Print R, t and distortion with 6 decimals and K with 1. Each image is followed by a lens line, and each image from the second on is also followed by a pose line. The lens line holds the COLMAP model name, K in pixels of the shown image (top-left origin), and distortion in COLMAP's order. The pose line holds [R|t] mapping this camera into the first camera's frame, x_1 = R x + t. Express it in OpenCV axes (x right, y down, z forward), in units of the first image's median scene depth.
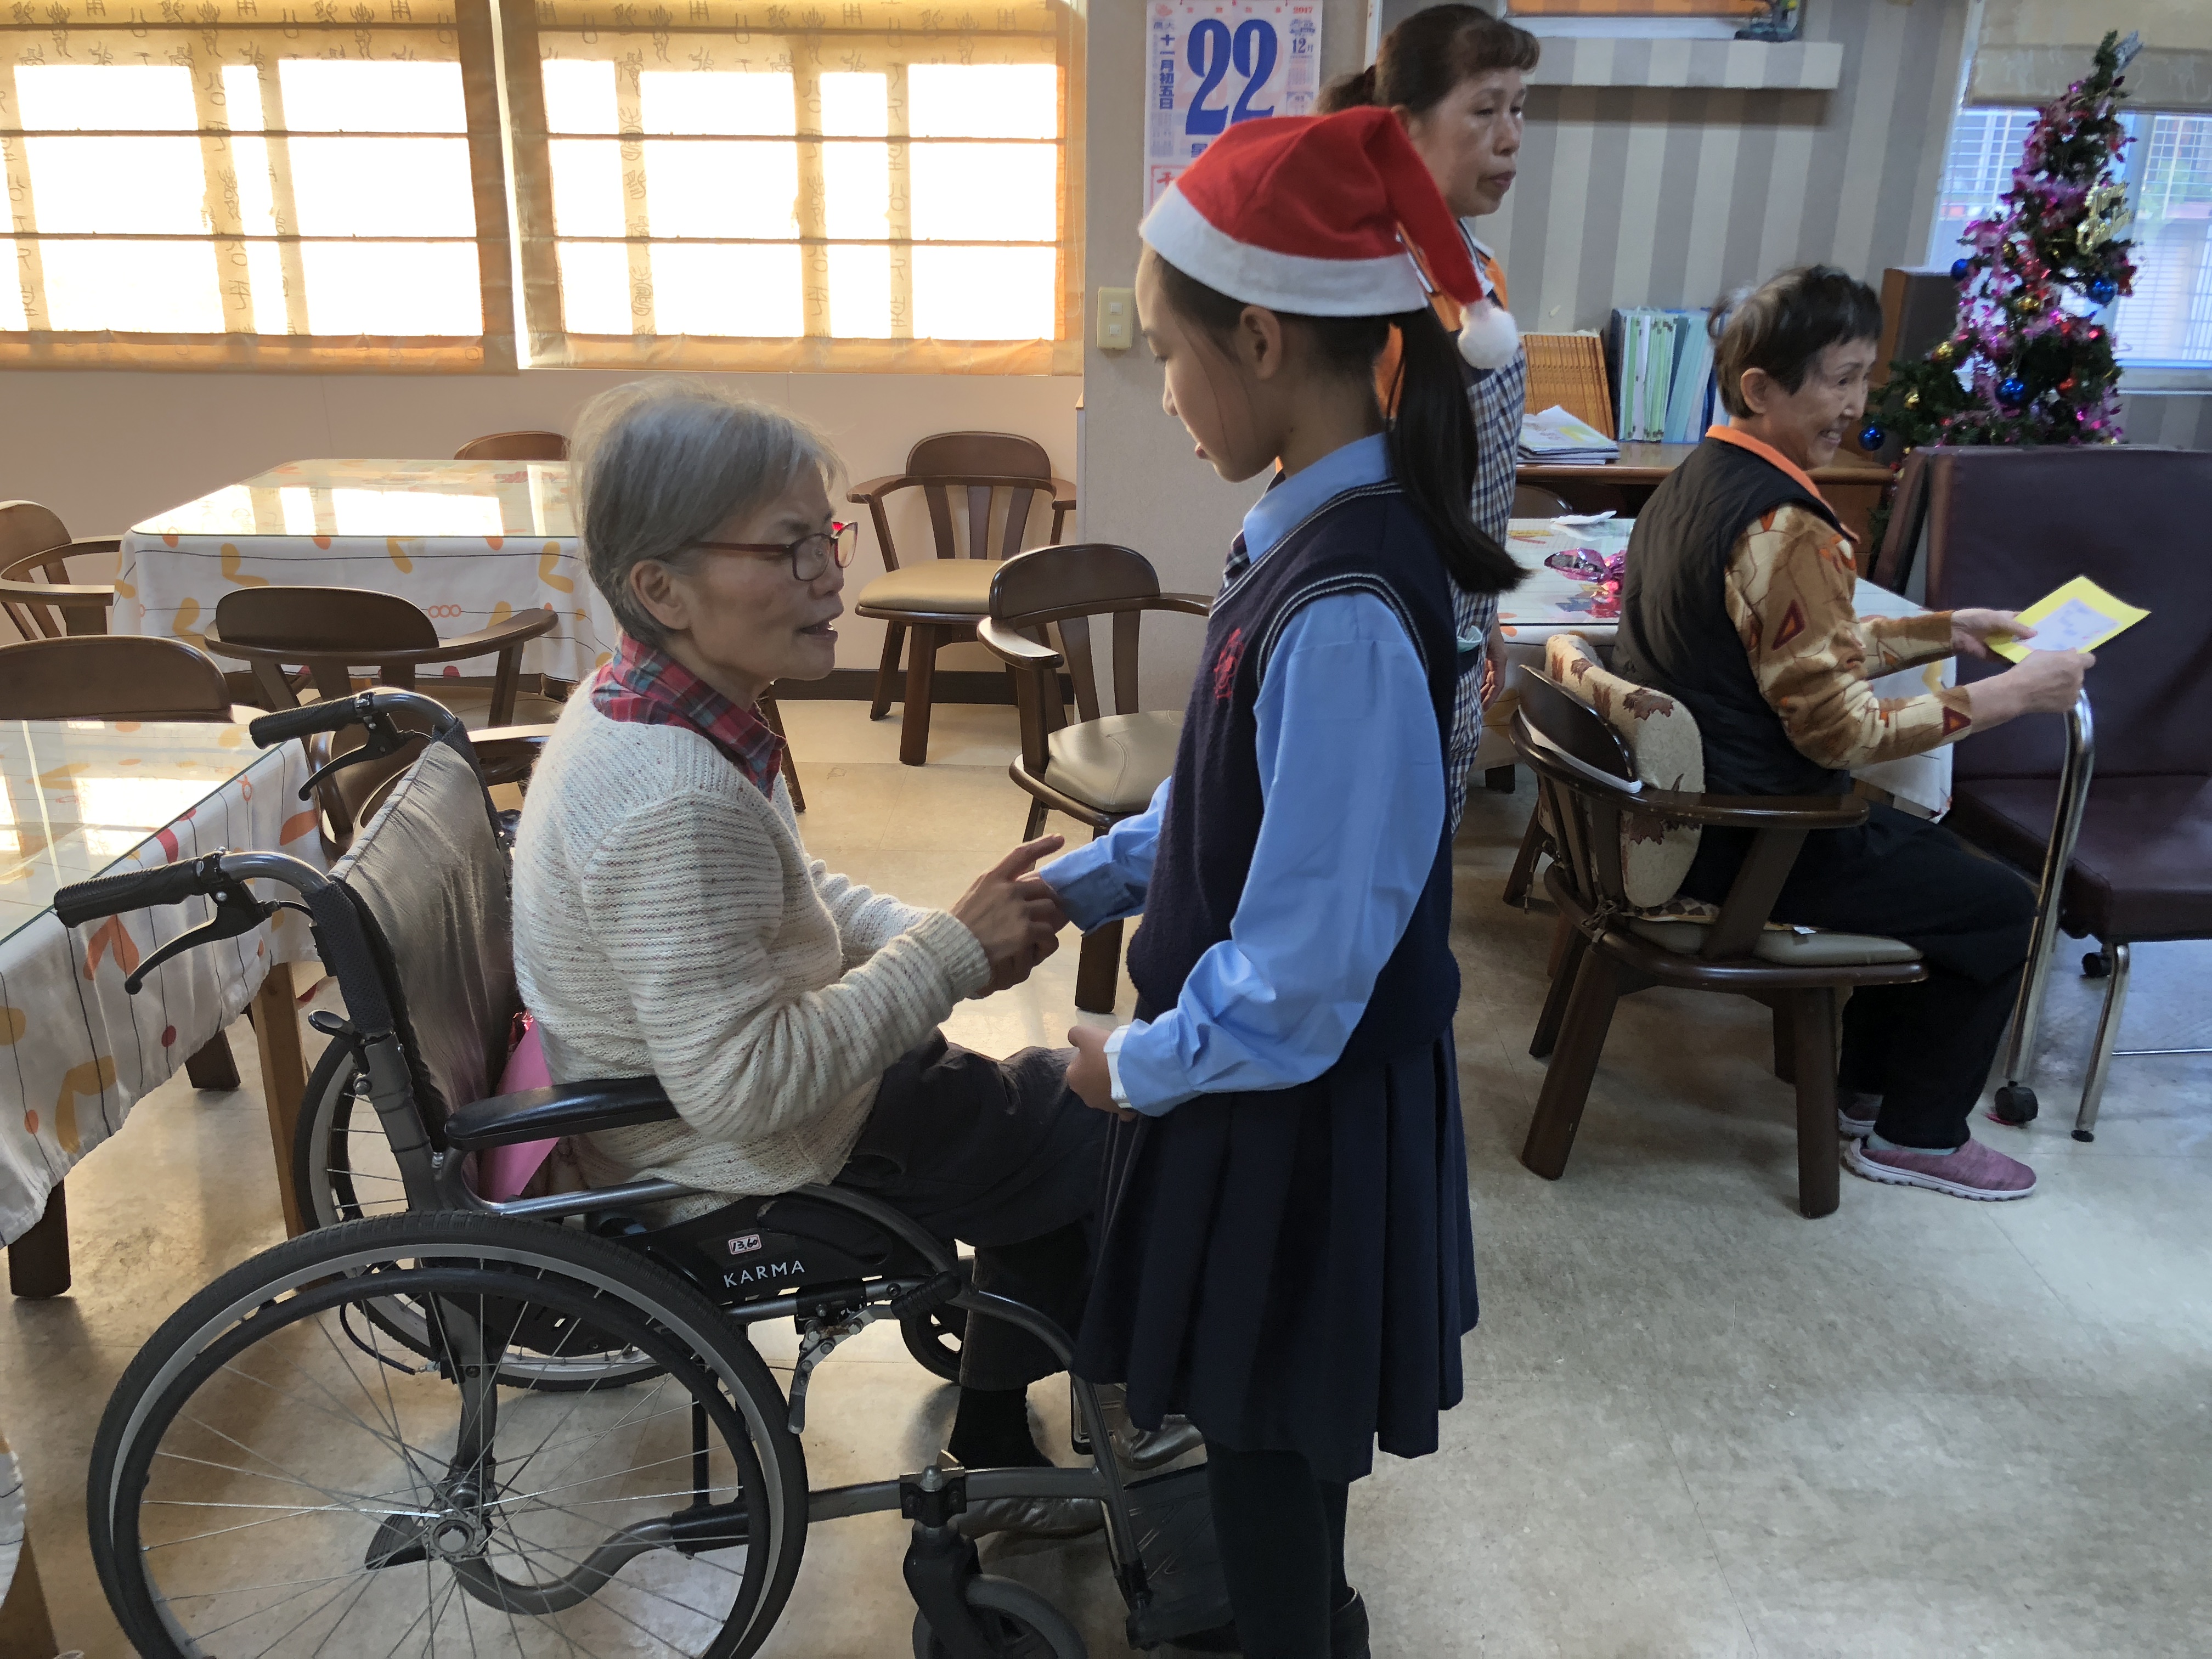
lens RADIAL K [[1824.5, 0, 1104.4], [0, 1824.5, 817.1], [0, 0, 1]] dist [0.034072, -0.025554]
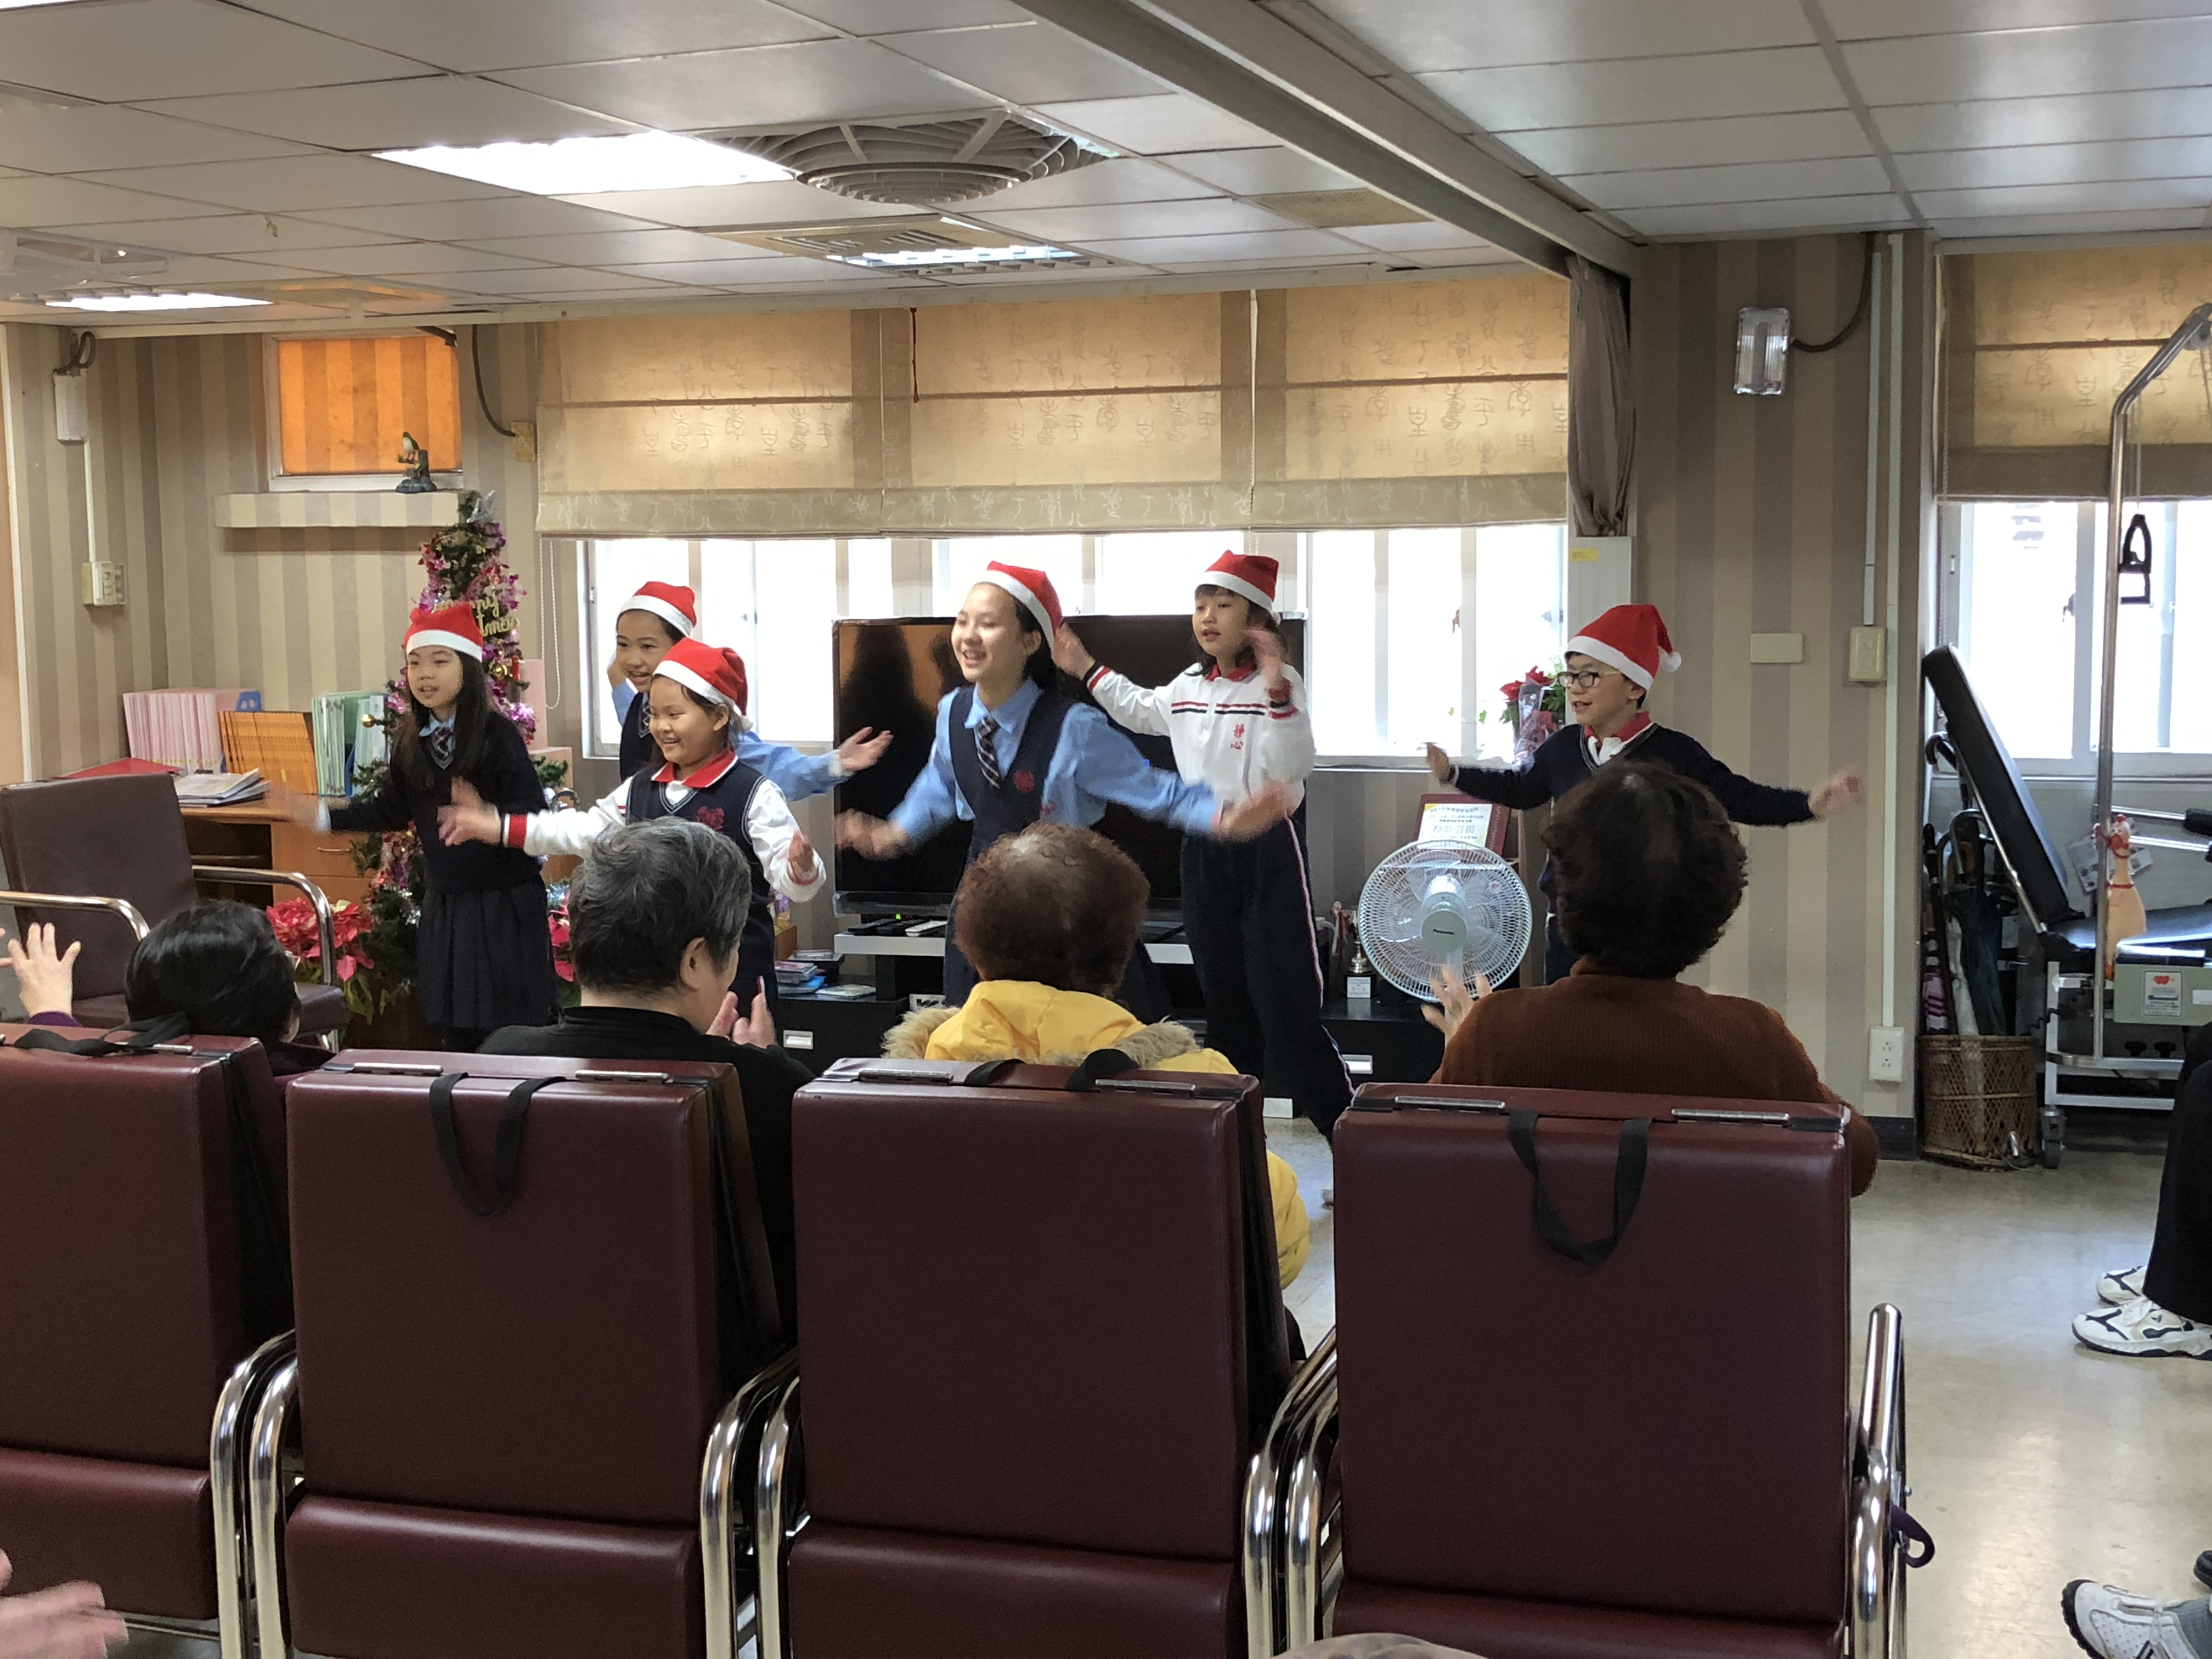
lens RADIAL K [[2775.3, 0, 1094.7], [0, 2775.3, 837.7], [0, 0, 1]] dist [0.041845, 0.000000]
pose [[0.943966, 0.010638, -0.329870, 2.184461], [-0.085079, 0.973544, -0.212069, 0.279106], [0.318887, 0.228251, 0.919898, -0.878811]]
